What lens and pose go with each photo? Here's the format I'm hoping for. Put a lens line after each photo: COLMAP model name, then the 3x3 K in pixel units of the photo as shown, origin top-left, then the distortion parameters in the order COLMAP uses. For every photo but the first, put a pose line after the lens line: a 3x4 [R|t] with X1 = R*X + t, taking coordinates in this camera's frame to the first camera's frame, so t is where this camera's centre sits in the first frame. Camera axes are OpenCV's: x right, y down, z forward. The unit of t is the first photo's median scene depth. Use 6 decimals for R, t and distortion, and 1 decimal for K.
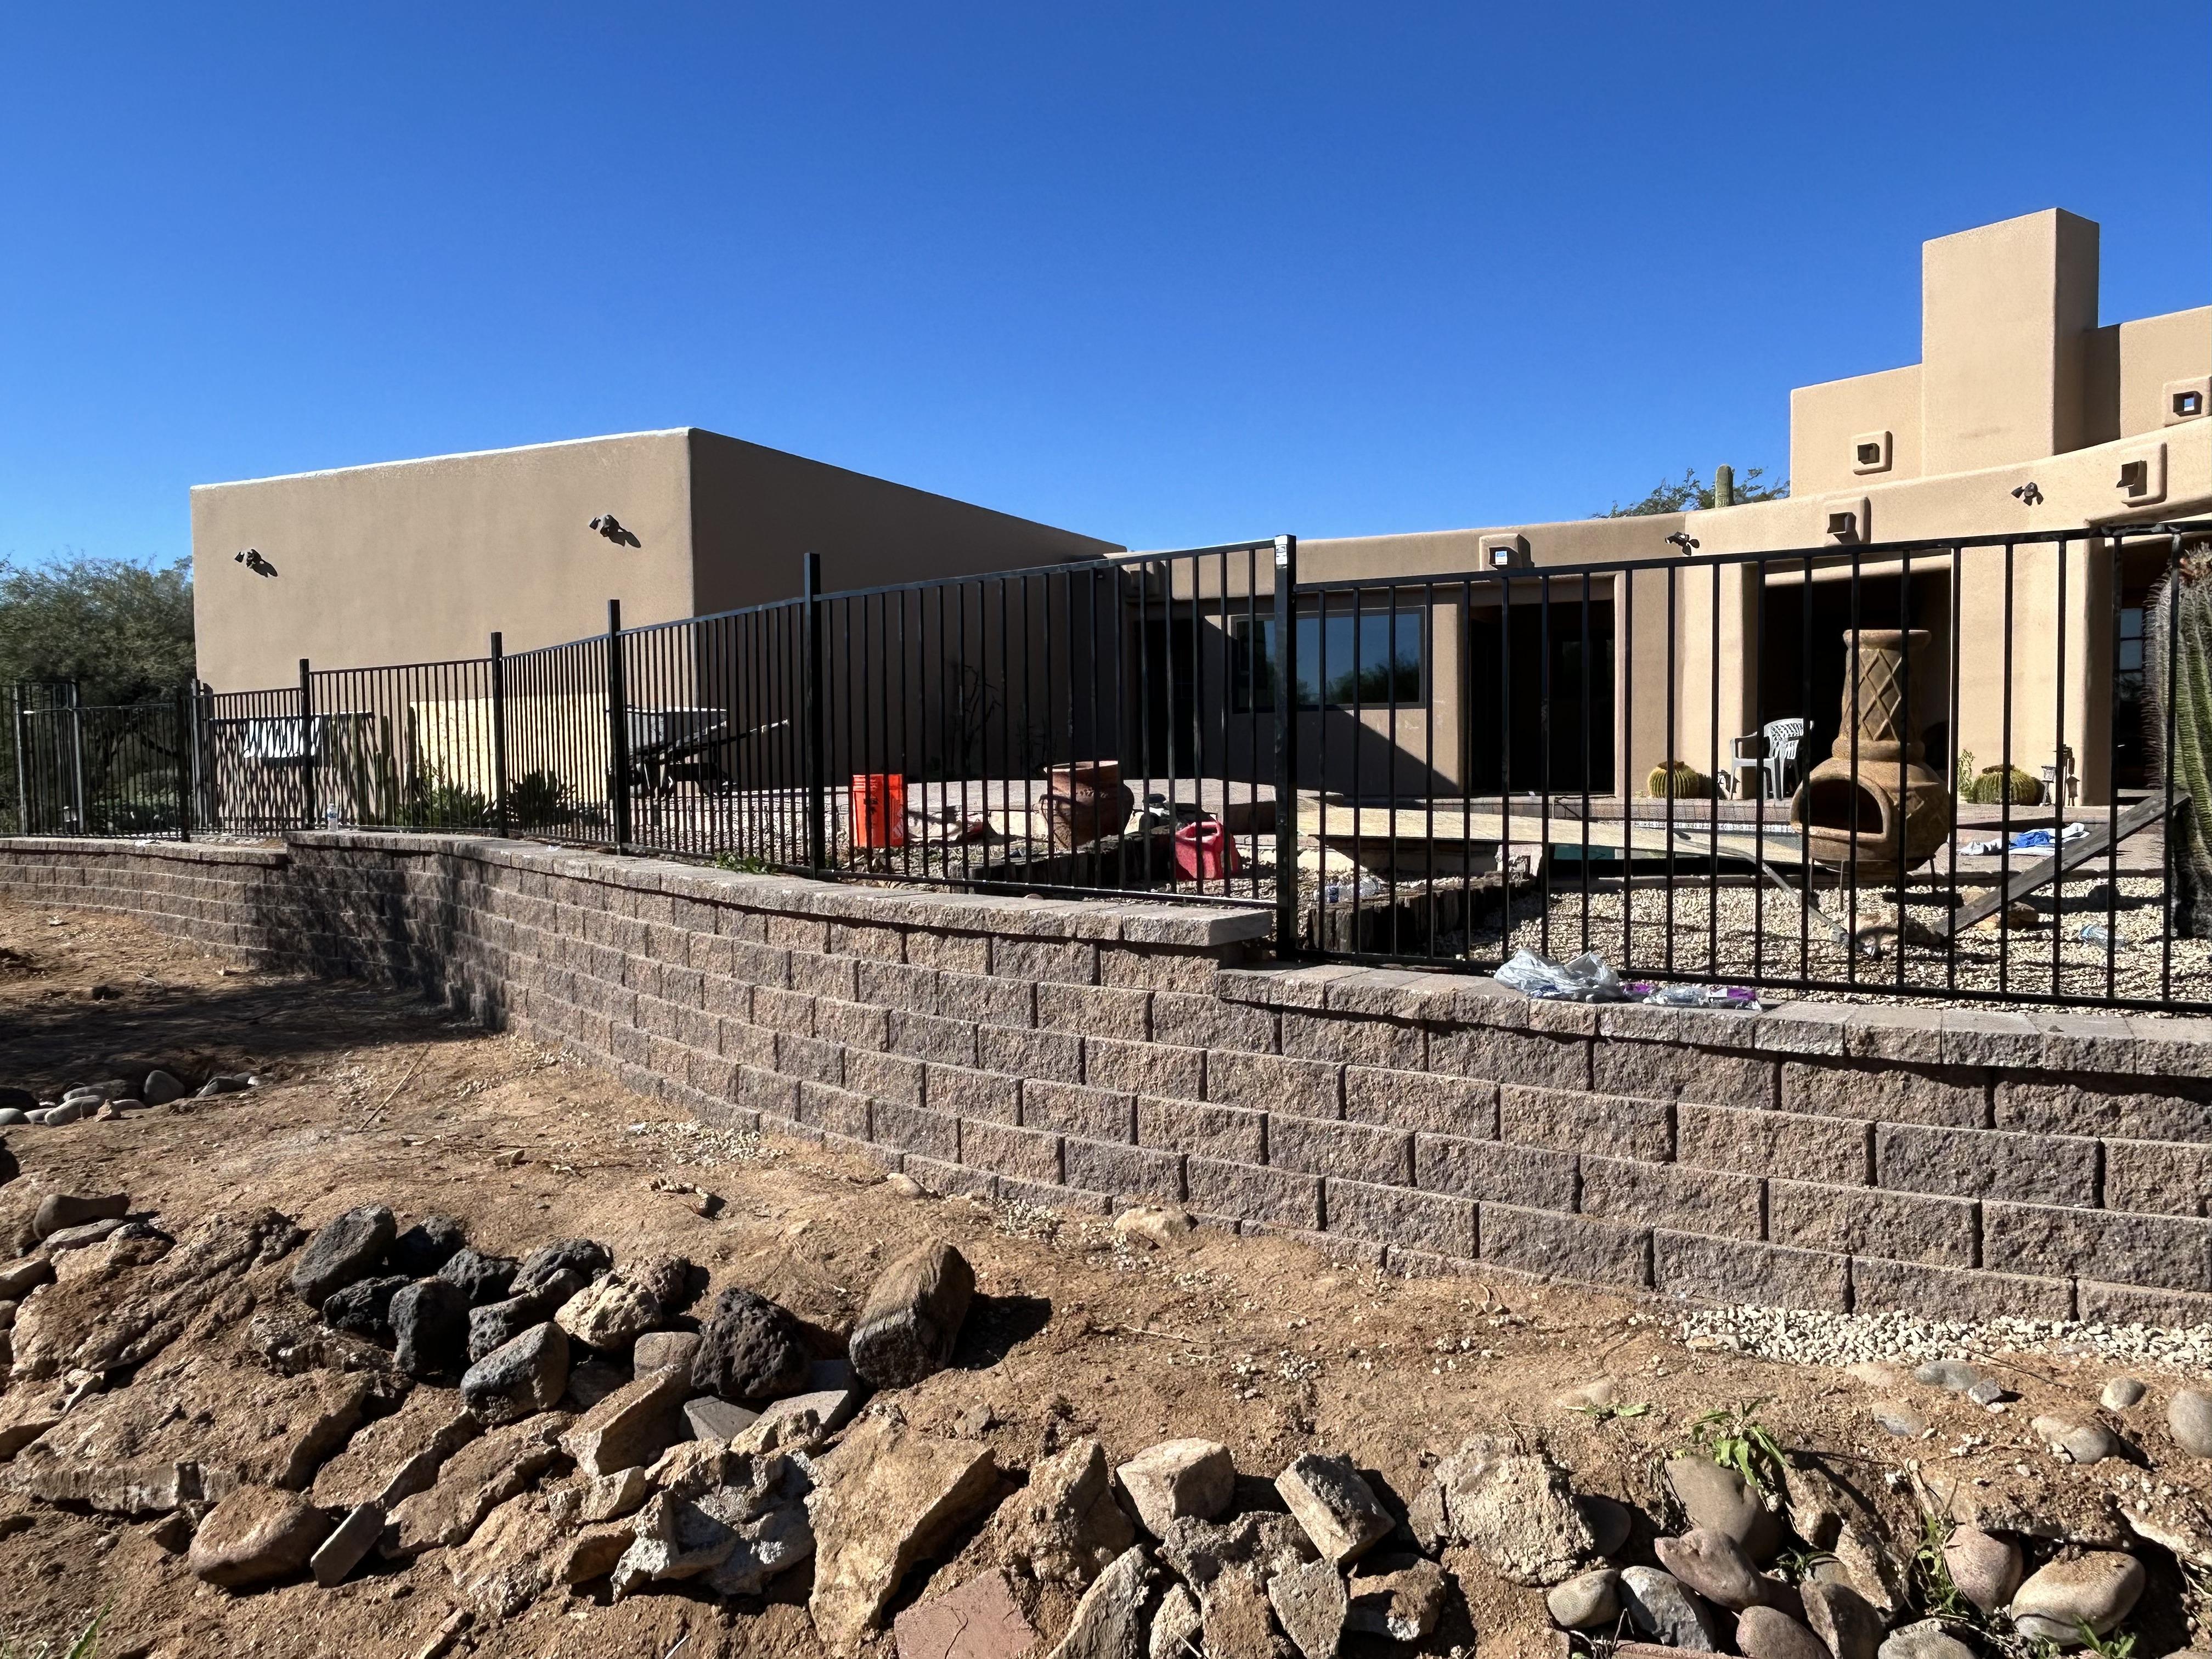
lens RADIAL K [[1530.2, 0, 1109.1], [0, 1530.2, 843.0], [0, 0, 1]] dist [-0.001834, -0.004048]
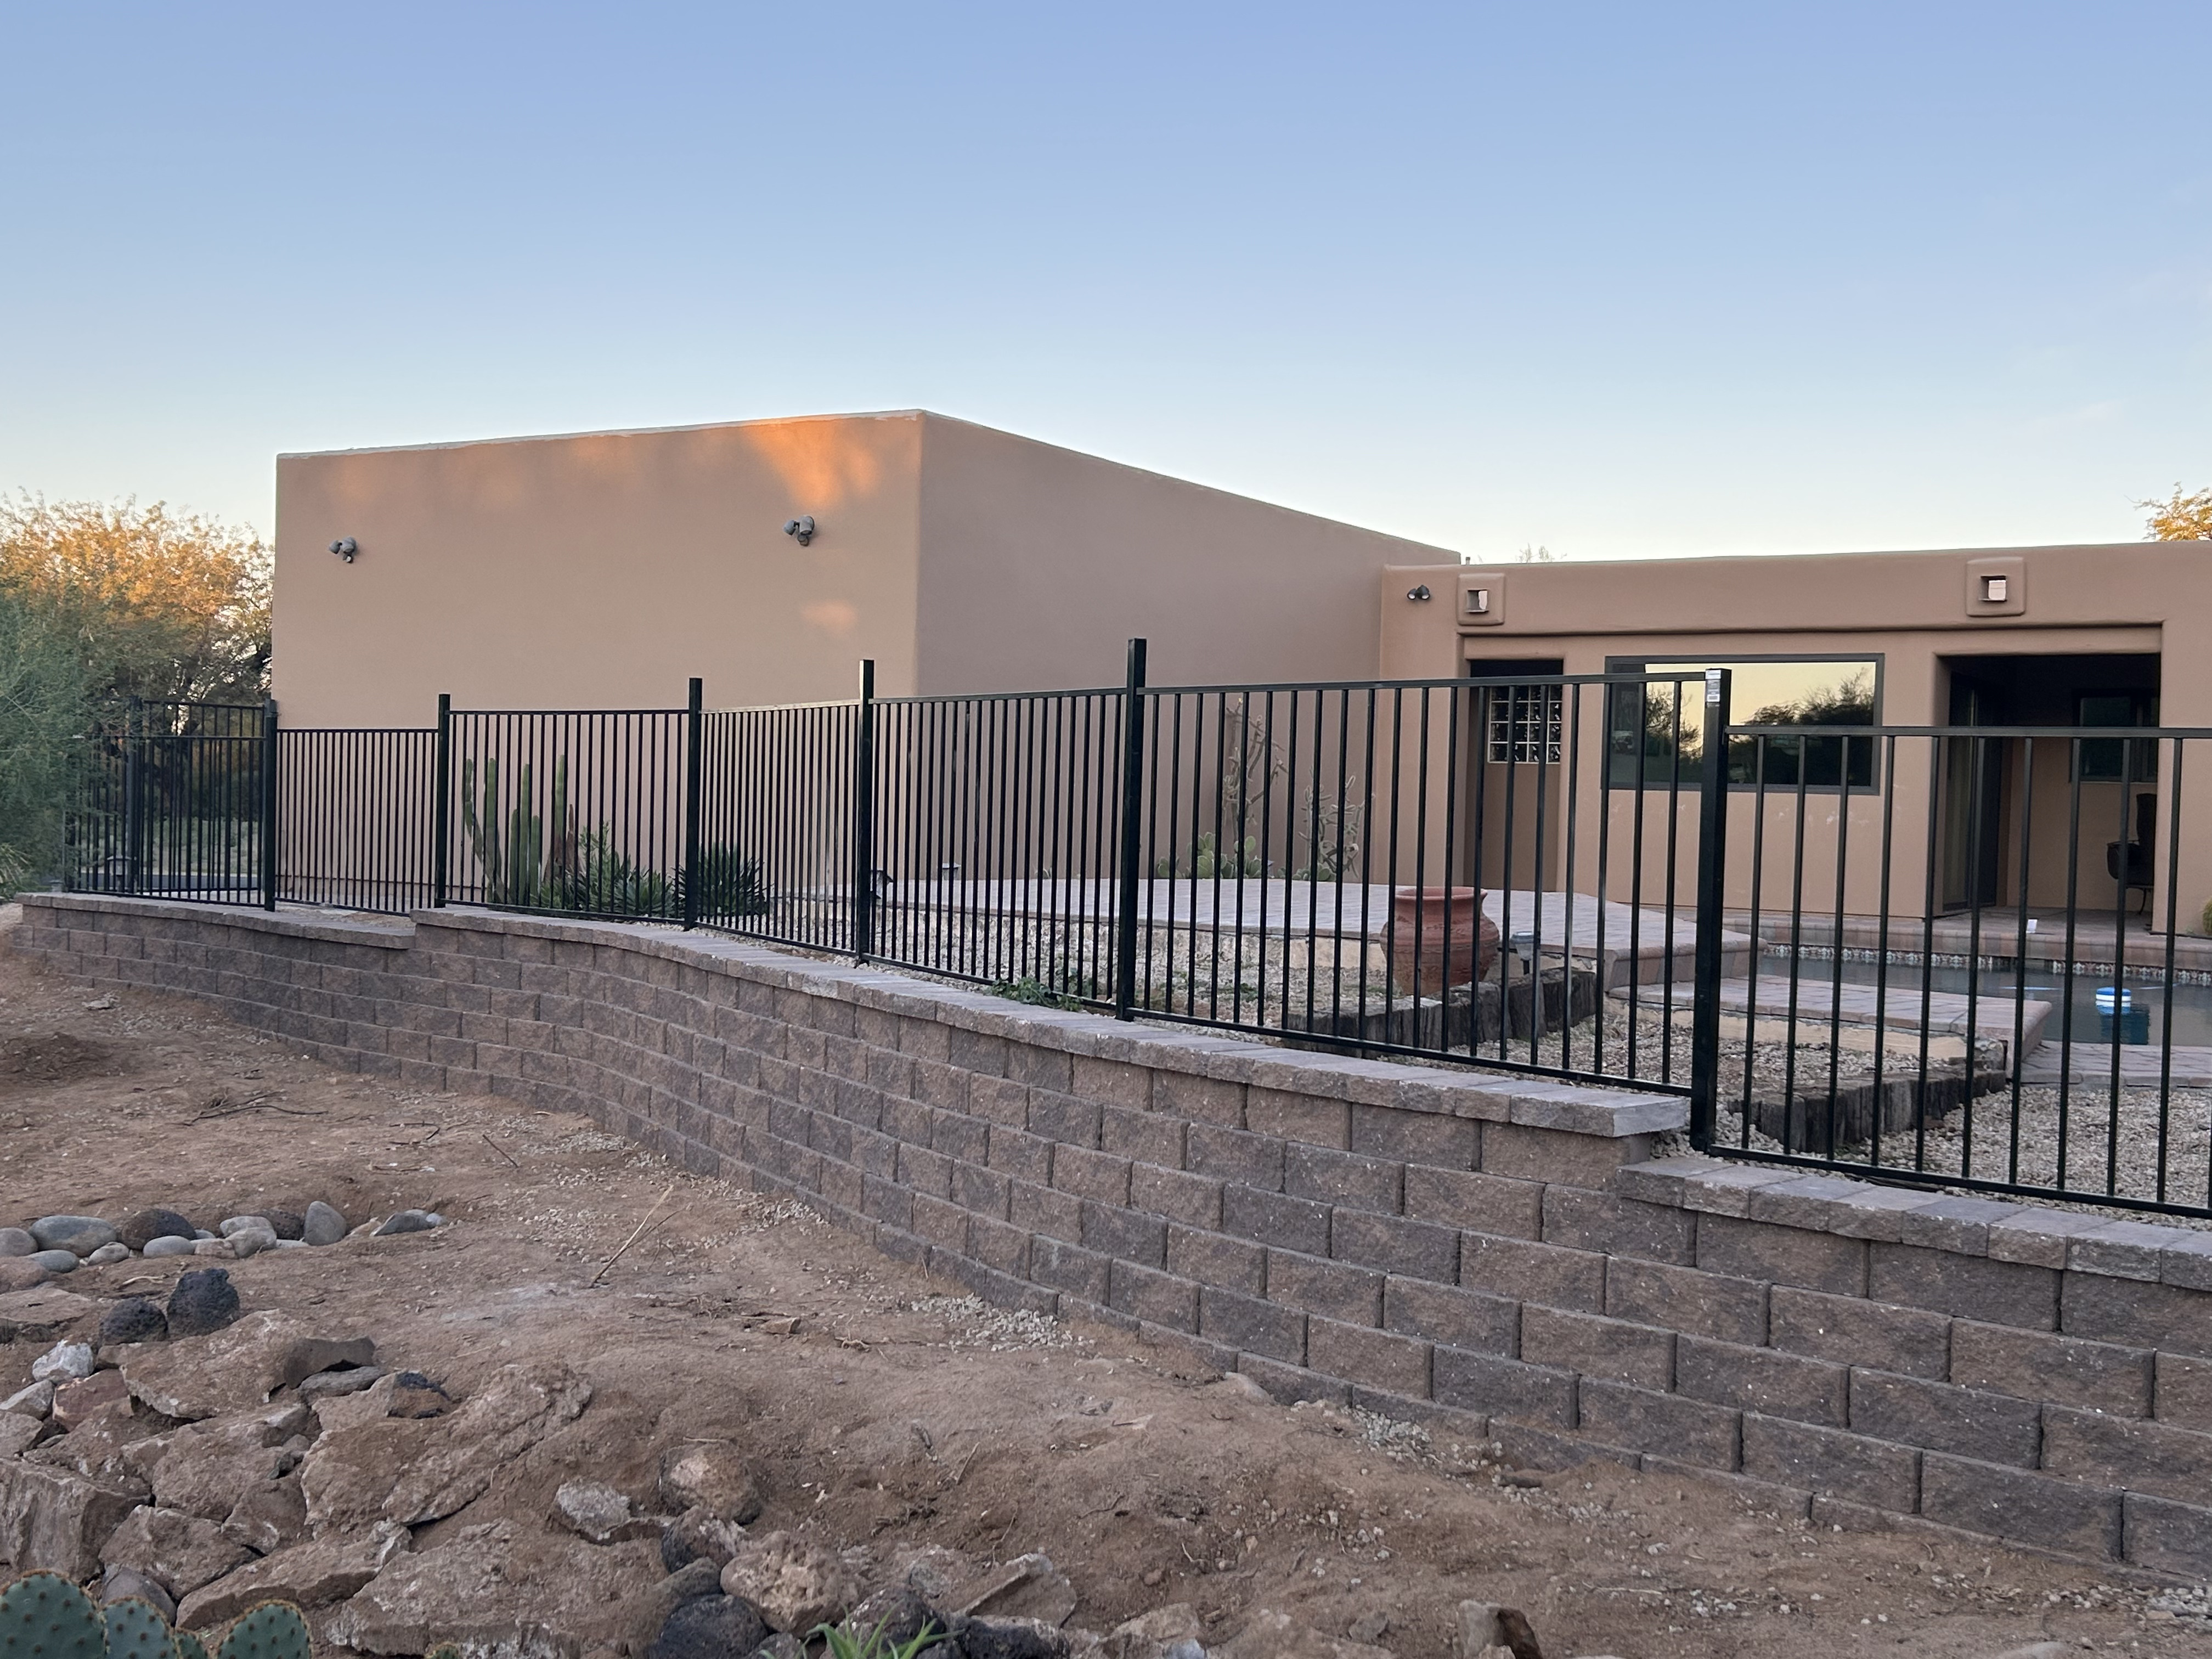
lens RADIAL K [[2353.7, 0, 1095.3], [0, 2353.7, 823.1], [0, 0, 1]] dist [0.042231, 0.000000]
pose [[0.992479, 0.043208, -0.114539, -0.087649], [-0.047411, 0.998289, -0.034223, -0.055127], [0.112864, 0.039396, 0.992829, -0.411746]]
